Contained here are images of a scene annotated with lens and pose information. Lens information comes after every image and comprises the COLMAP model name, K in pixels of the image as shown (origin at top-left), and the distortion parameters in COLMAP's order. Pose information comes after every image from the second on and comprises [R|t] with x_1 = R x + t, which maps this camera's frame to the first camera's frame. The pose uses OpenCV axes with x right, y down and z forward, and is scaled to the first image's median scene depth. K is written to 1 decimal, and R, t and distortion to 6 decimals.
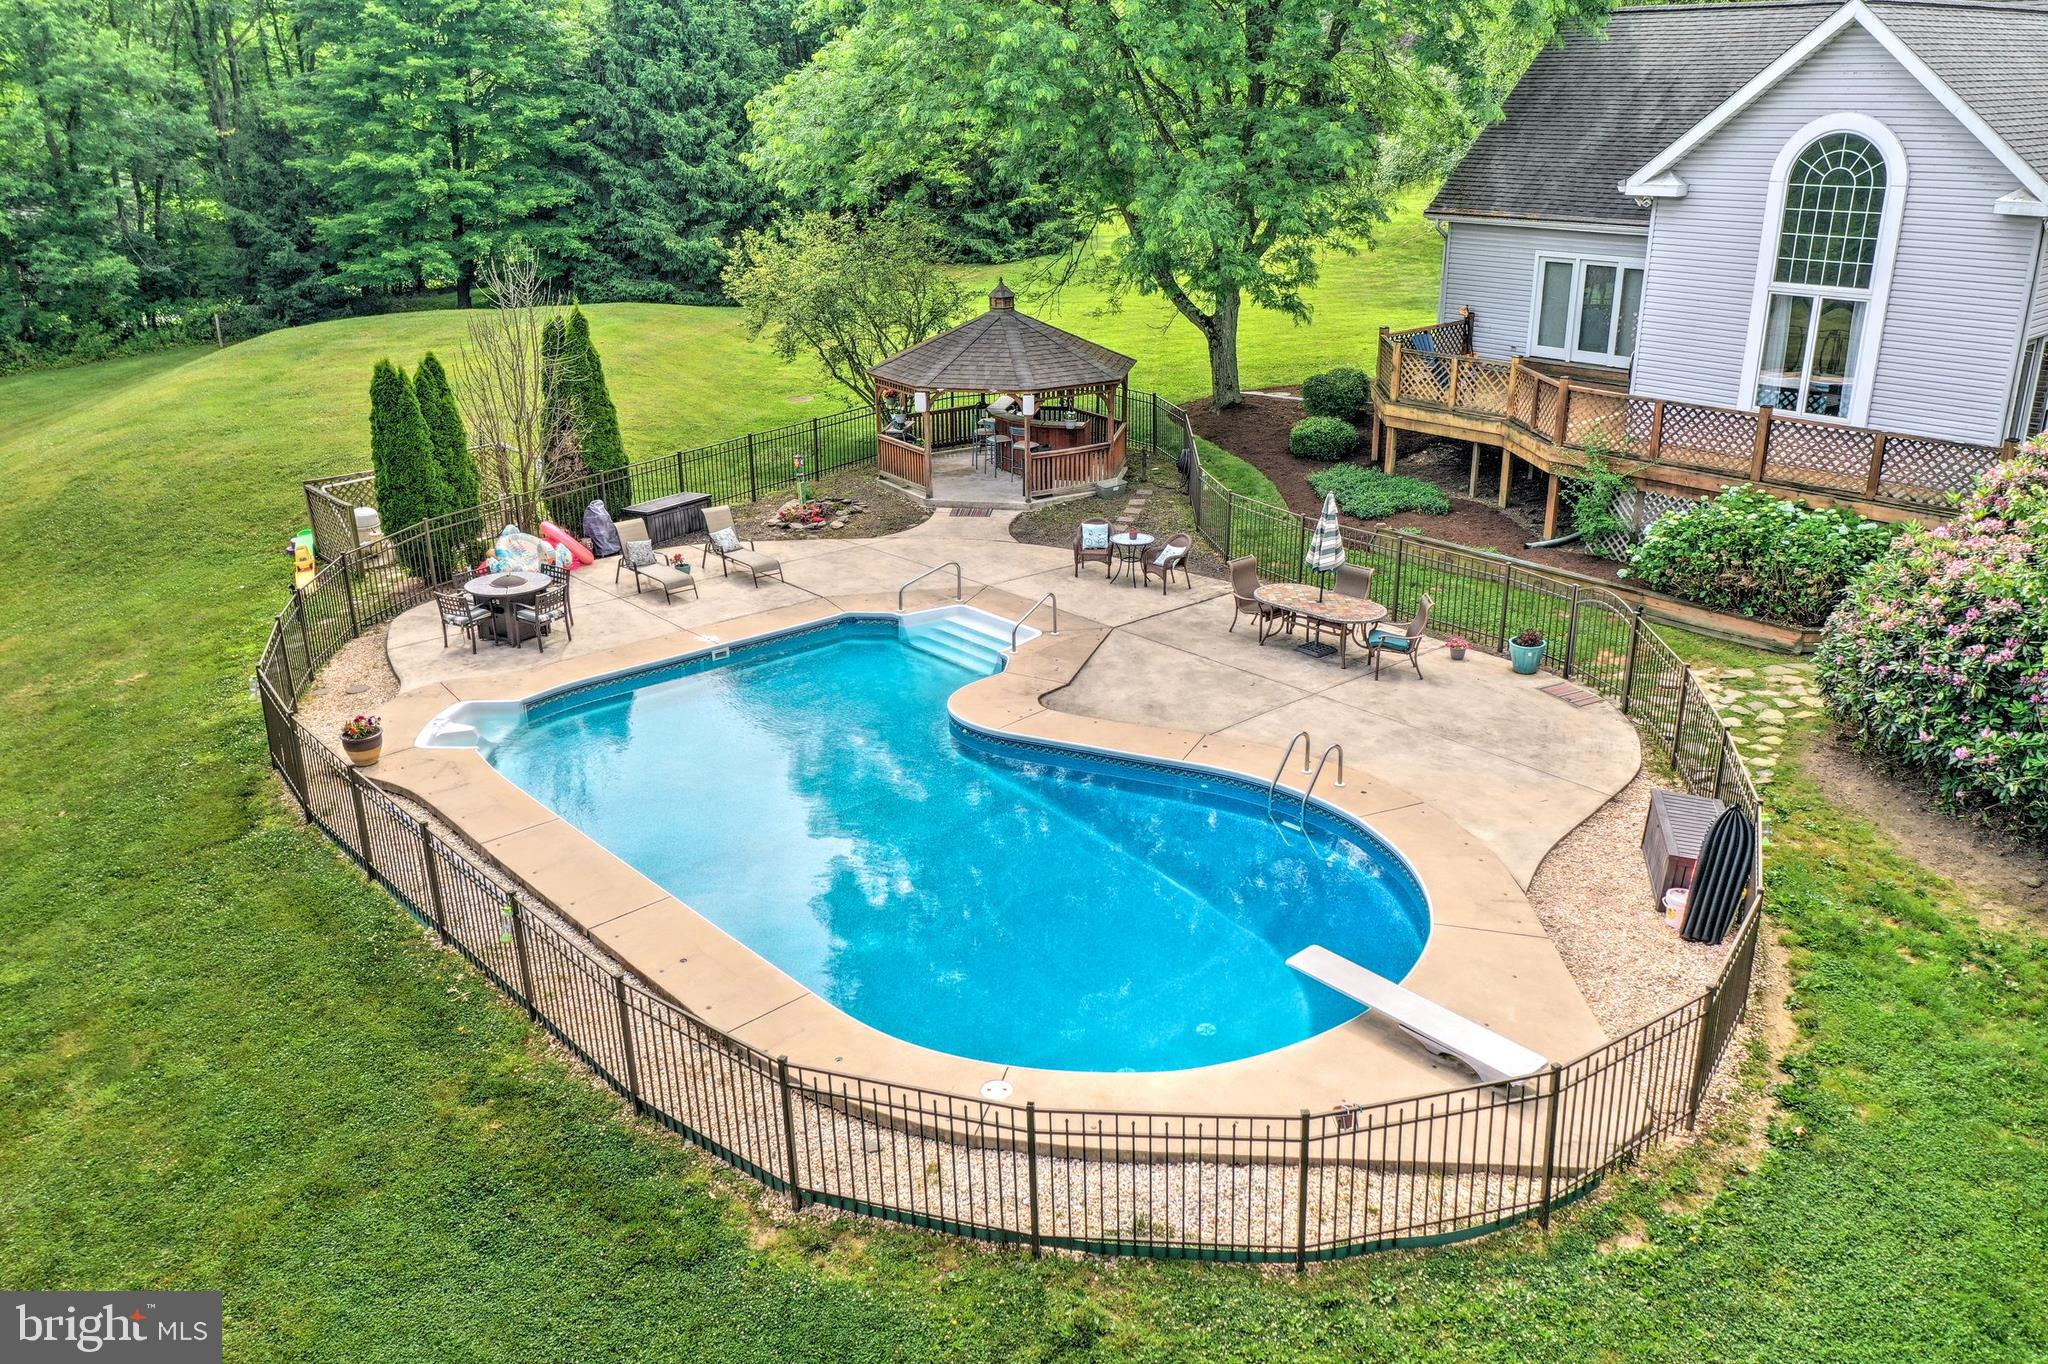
lens RADIAL K [[1605.4, 0, 1027.7], [0, 1605.4, 675.0], [0, 0, 1]] dist [-0.002640, 0.005315]
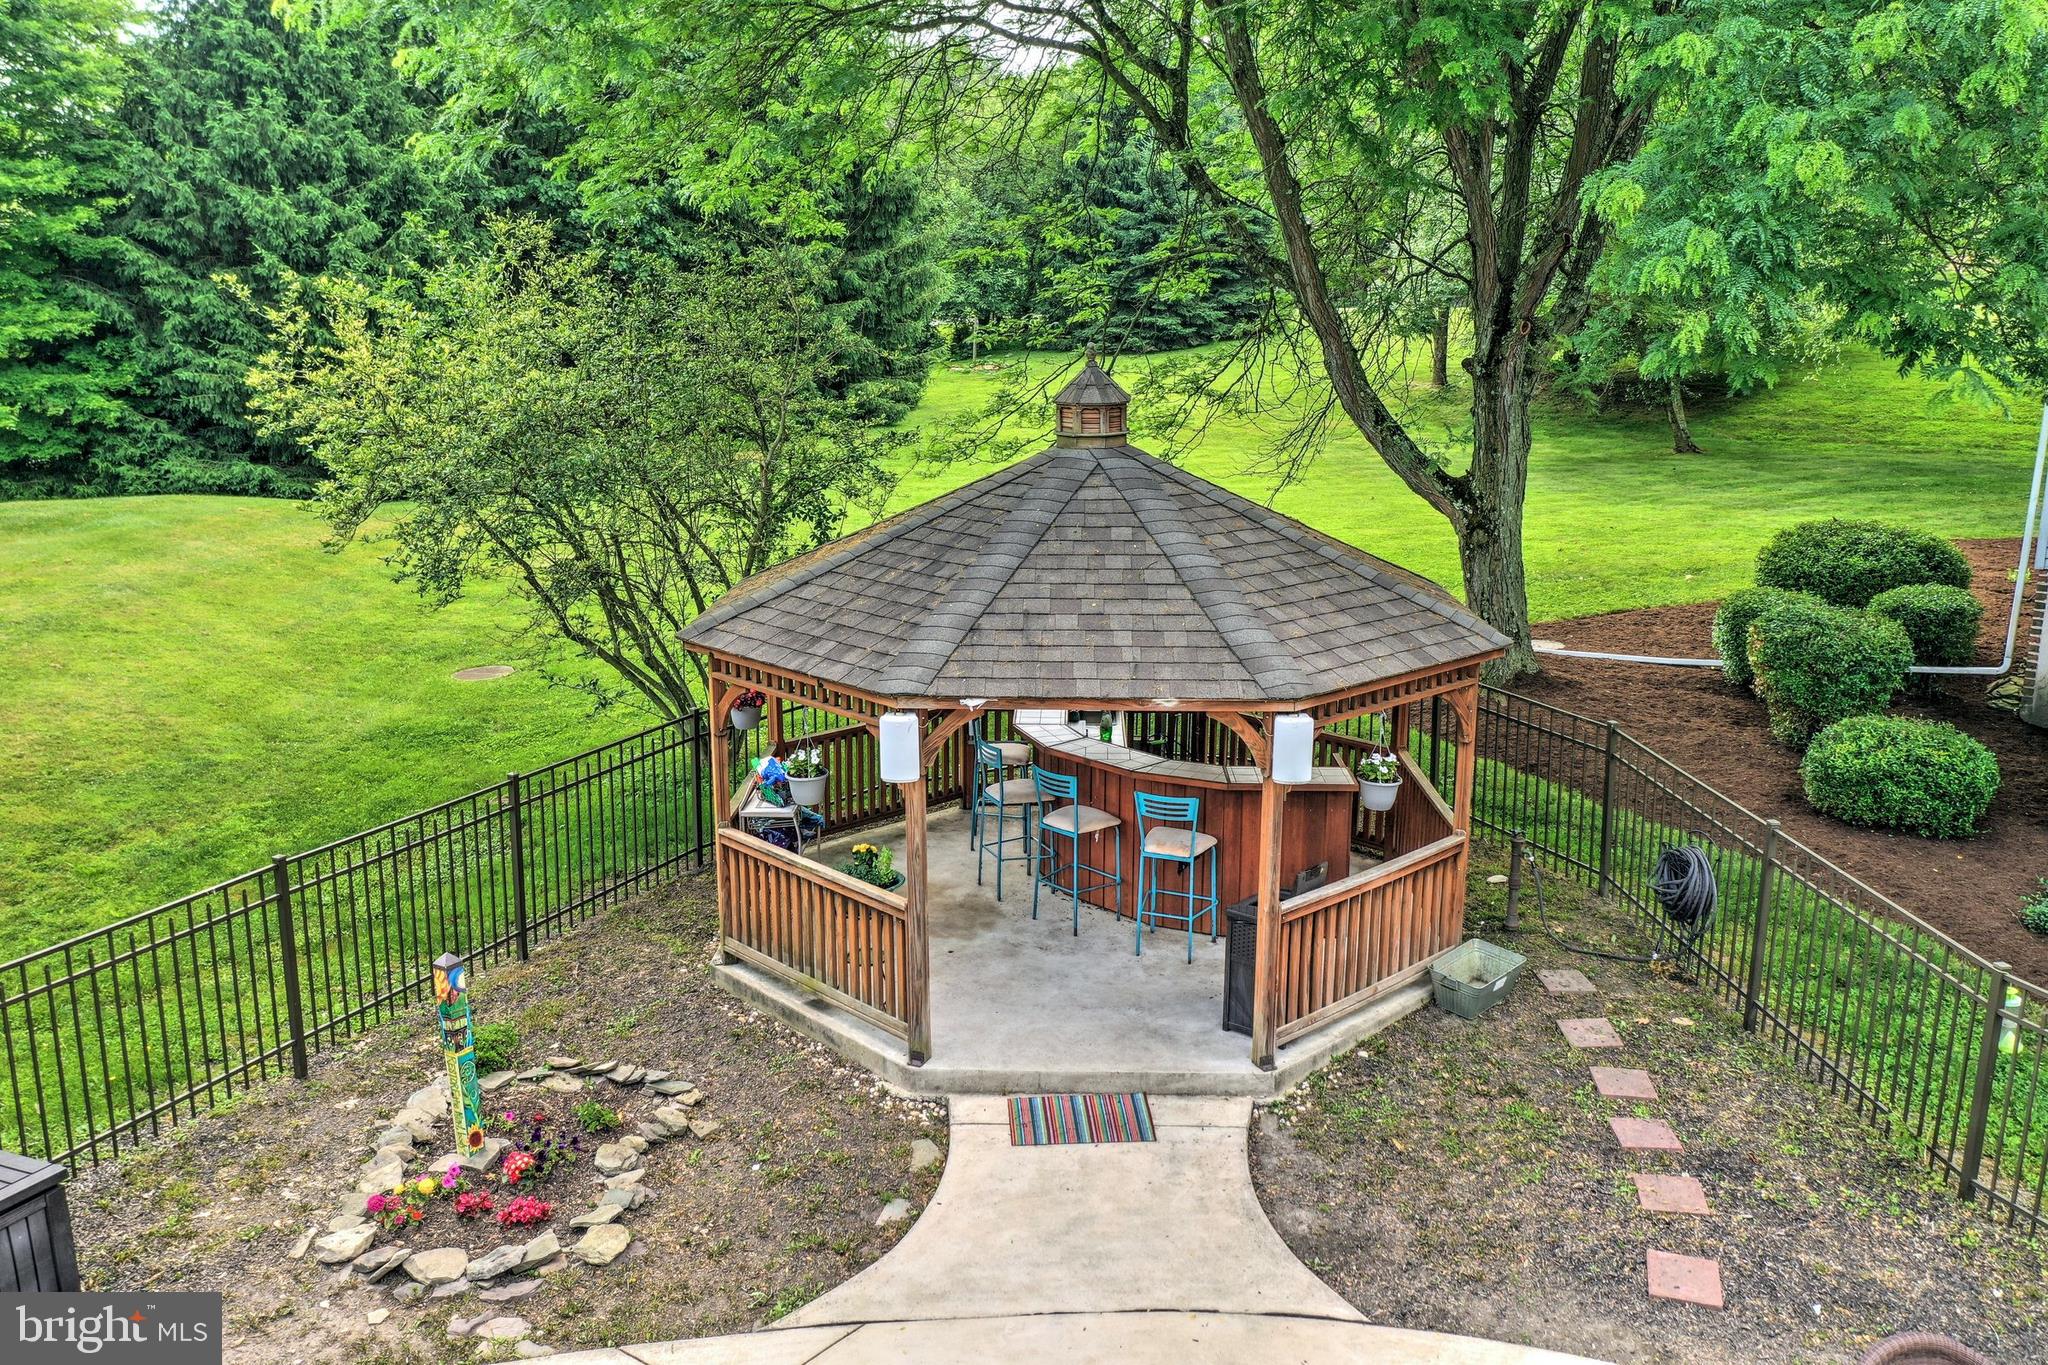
lens RADIAL K [[1605.4, 0, 1031.5], [0, 1605.4, 675.2], [0, 0, 1]] dist [-0.002640, 0.005315]
pose [[0.984123, -0.029977, 0.174937, -0.076813], [0.052199, 0.990928, -0.123842, -0.121567], [-0.169637, 0.131007, 0.976760, 0.596739]]
